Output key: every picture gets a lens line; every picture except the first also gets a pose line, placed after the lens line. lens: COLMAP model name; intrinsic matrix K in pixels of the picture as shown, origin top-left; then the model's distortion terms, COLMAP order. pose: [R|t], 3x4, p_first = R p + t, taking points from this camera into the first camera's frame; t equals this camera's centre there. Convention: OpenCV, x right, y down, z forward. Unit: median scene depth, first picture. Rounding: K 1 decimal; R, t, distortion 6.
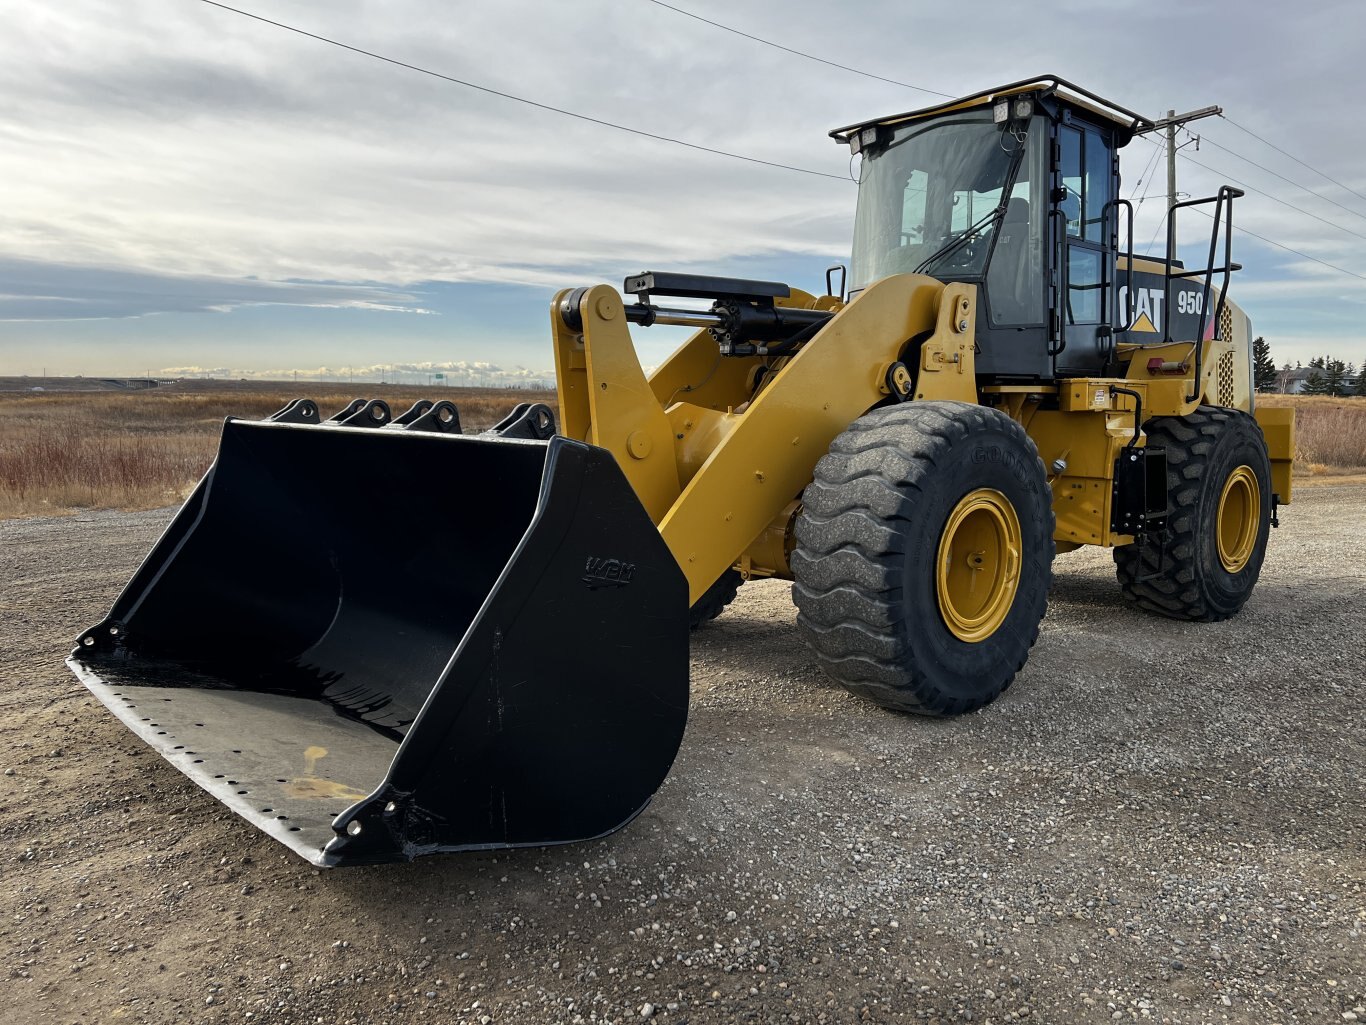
lens RADIAL K [[1044.2, 0, 685.2], [0, 1044.2, 511.1], [0, 0, 1]] dist [0.042733, -0.032089]
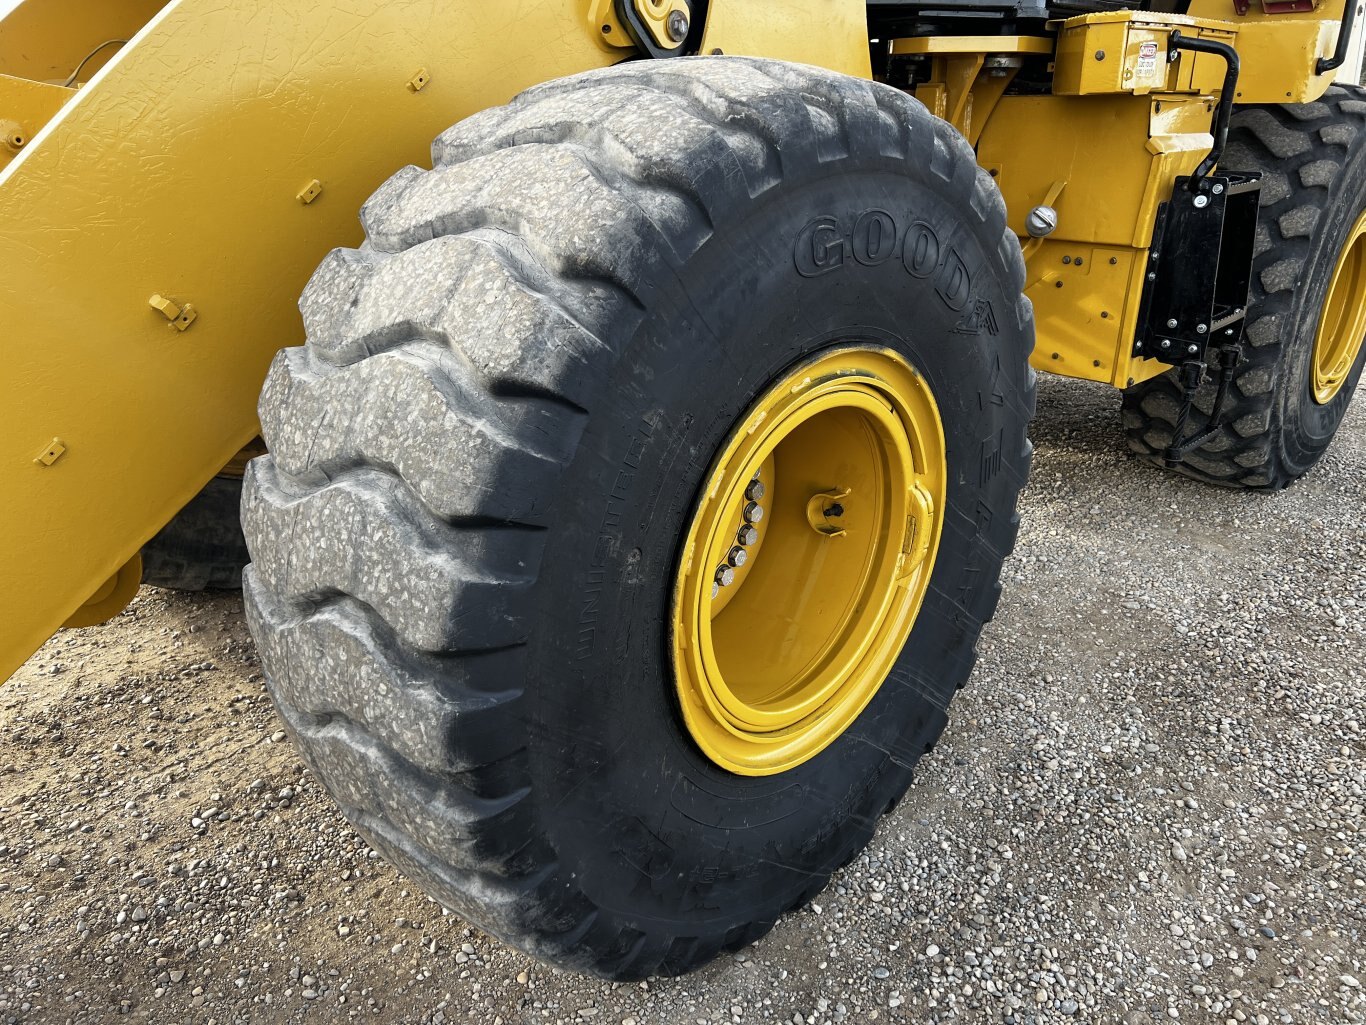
lens RADIAL K [[1041.1, 0, 686.8], [0, 1041.1, 526.2], [0, 0, 1]] dist [0.044615, -0.047205]
pose [[0.998180, -0.033496, 0.050148, 0.175498], [0.018131, 0.959776, 0.280182, -0.048322], [-0.057516, -0.278762, 0.958636, 0.540297]]
